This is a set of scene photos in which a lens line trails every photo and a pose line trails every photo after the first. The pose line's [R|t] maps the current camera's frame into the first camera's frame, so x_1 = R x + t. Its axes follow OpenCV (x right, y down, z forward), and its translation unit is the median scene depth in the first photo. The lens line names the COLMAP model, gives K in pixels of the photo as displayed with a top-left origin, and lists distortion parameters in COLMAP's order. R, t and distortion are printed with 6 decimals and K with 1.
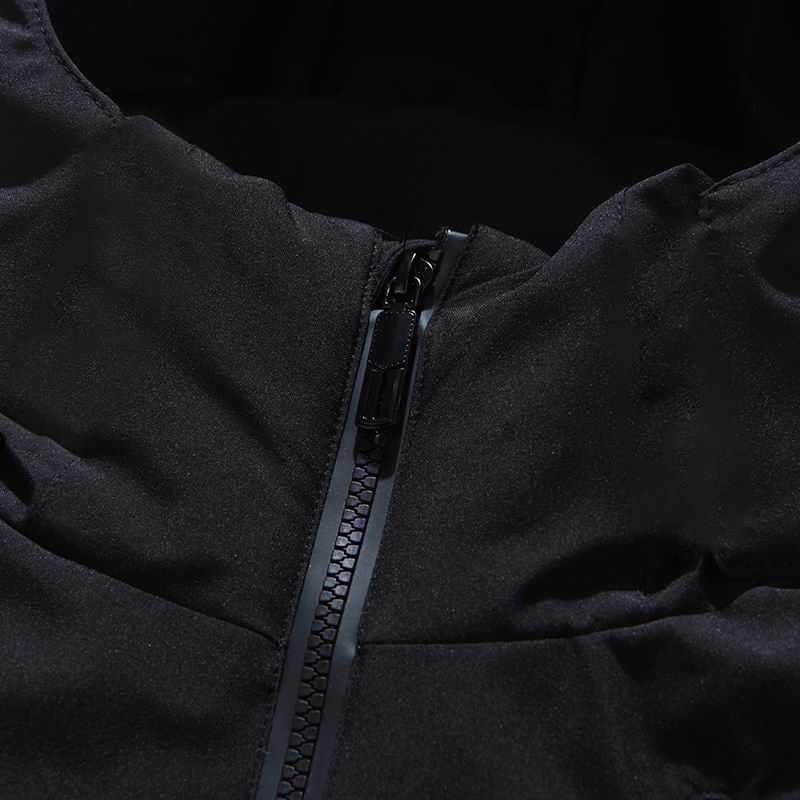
lens RADIAL K [[1573.5, 0, 399.6], [0, 1573.5, 400.9], [0, 0, 1]] dist [-0.037115, 0.000000]
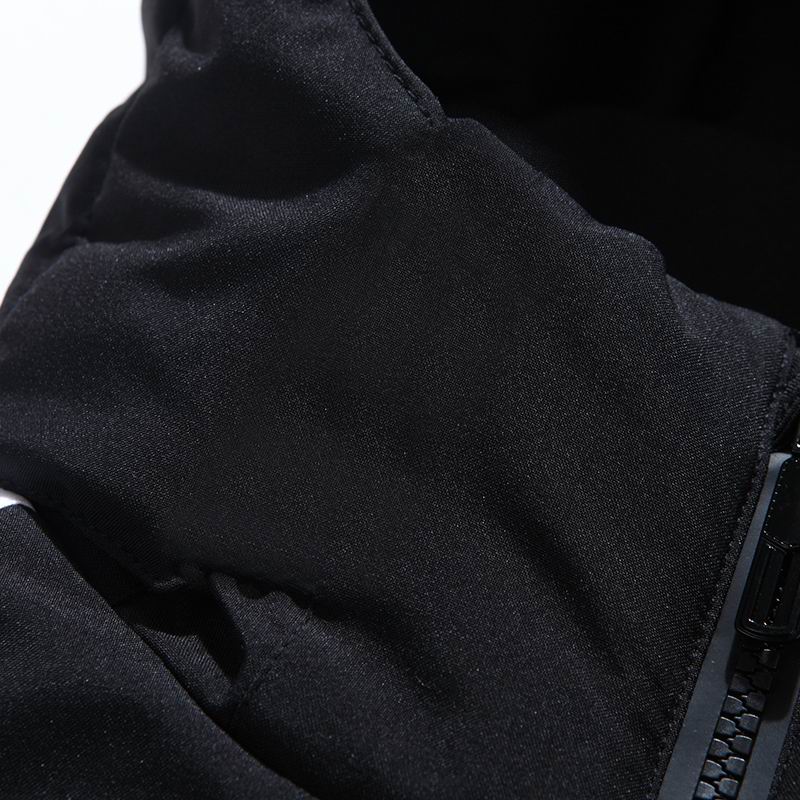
lens RADIAL K [[1986.0, 0, 400.4], [0, 1986.0, 399.2], [0, 0, 1]] dist [0.085688, 0.000000]
pose [[0.983708, 0.138309, -0.114847, -0.081571], [-0.142308, 0.989445, -0.027345, -0.036038], [0.109852, 0.043244, 0.993007, 0.158076]]
